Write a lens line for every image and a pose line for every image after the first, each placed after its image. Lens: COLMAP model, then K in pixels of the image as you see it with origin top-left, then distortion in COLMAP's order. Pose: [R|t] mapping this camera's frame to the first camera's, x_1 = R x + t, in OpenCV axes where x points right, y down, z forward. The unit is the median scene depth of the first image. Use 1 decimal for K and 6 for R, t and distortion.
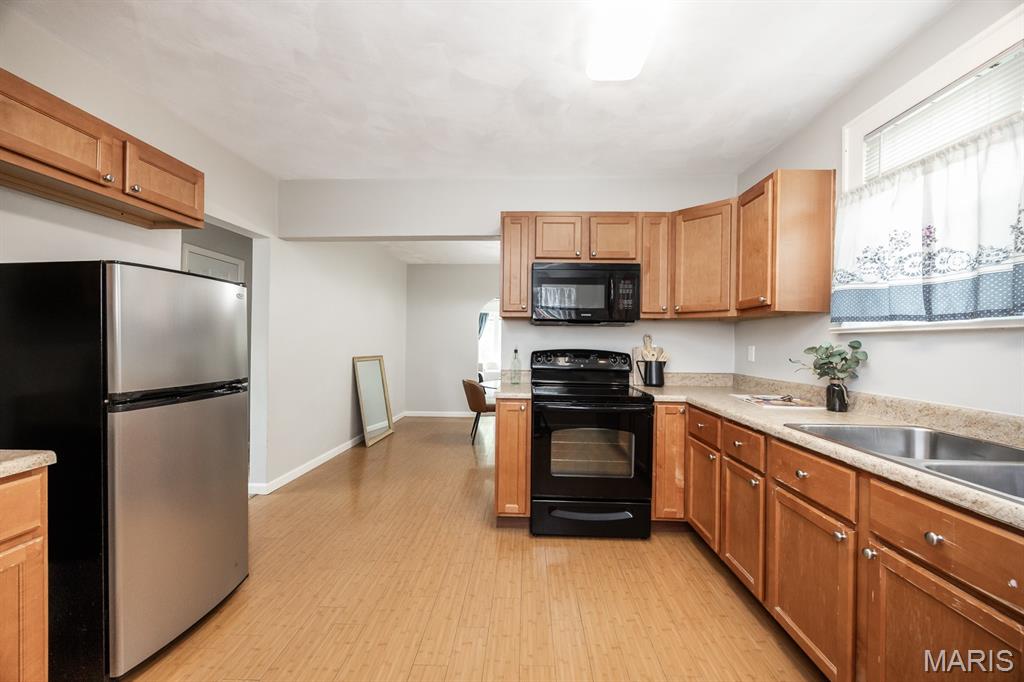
lens RADIAL K [[396.8, 0, 515.4], [0, 396.8, 340.0], [0, 0, 1]] dist [0.001586, 0.001392]
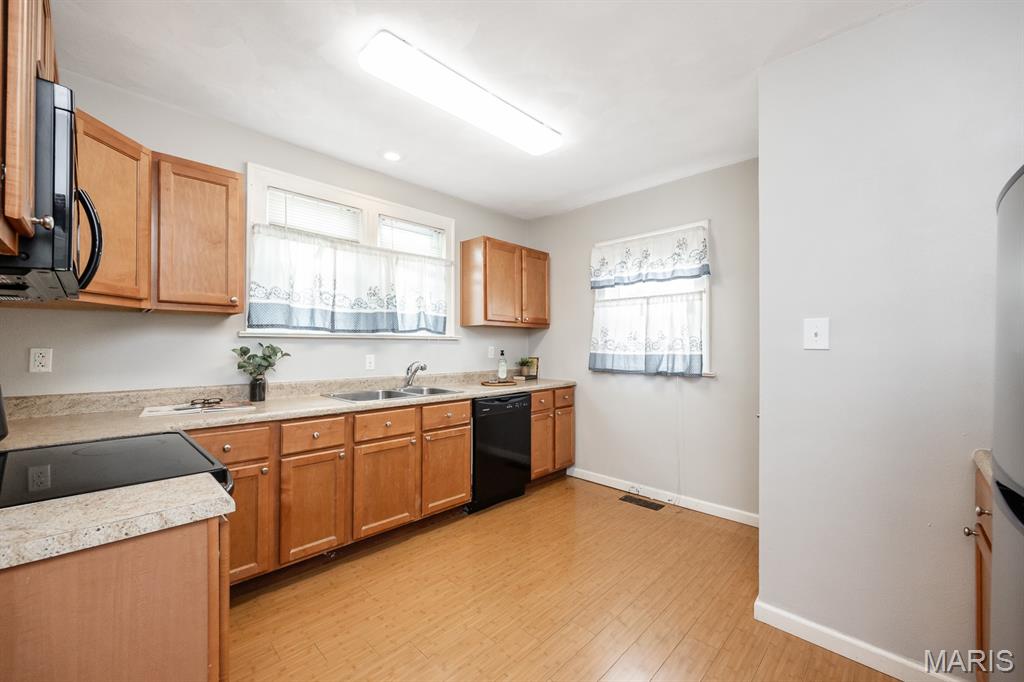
lens RADIAL K [[396.8, 0, 520.9], [0, 396.8, 342.9], [0, 0, 1]] dist [0.001586, 0.001392]
pose [[-0.745360, -0.004488, 0.666647, -0.699811], [-0.012862, 0.999888, -0.007650, 0.001486], [-0.666538, -0.014276, -0.745334, 1.625657]]
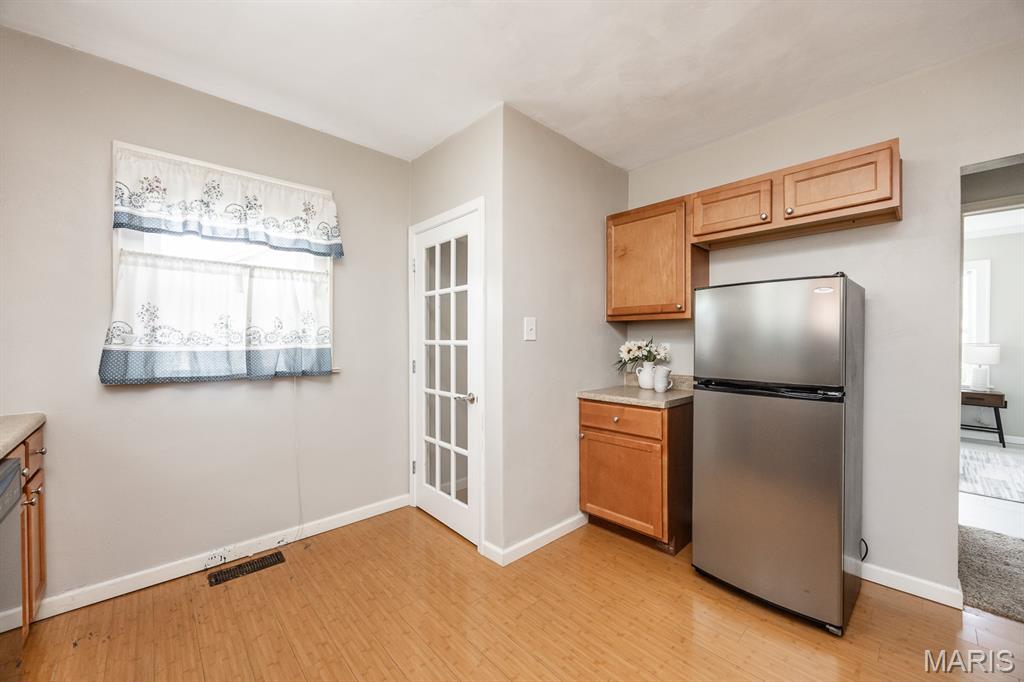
lens RADIAL K [[396.8, 0, 507.3], [0, 396.8, 339.2], [0, 0, 1]] dist [0.001586, 0.001392]
pose [[-0.720755, -0.008093, -0.693143, 0.466901], [-0.003969, 0.999964, -0.007547, 0.006917], [0.693179, -0.002689, -0.720761, 1.322716]]
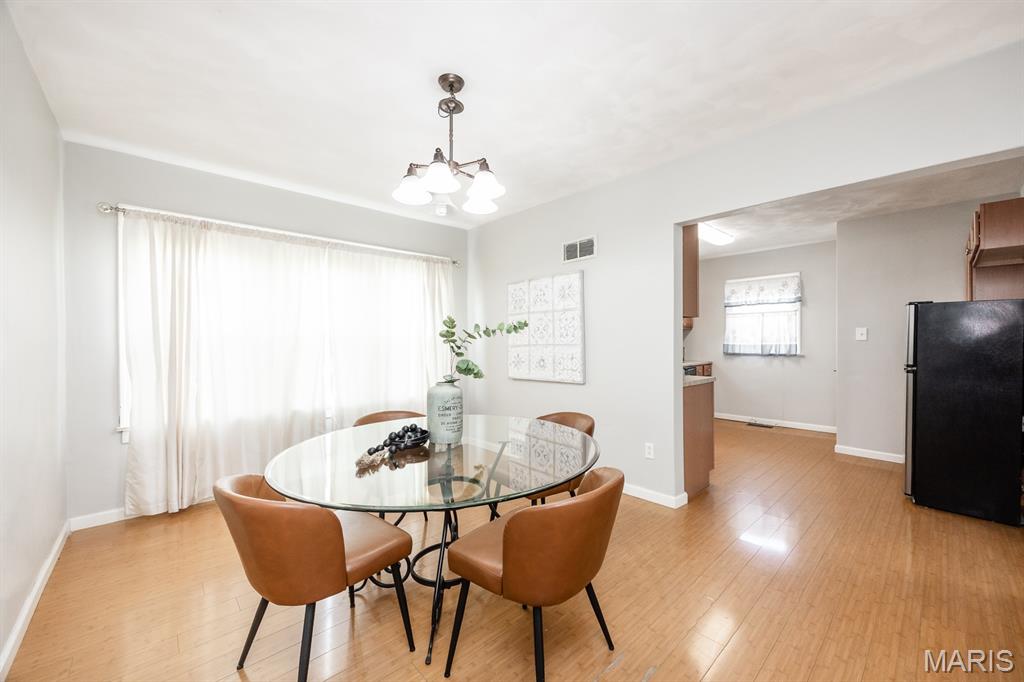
lens RADIAL K [[396.8, 0, 530.7], [0, 396.8, 342.1], [0, 0, 1]] dist [0.001586, 0.001392]
pose [[-0.714682, -0.006545, 0.699419, -0.859915], [-0.008092, 0.999967, 0.001089, 0.027213], [-0.699403, -0.004881, -0.714711, 3.761376]]
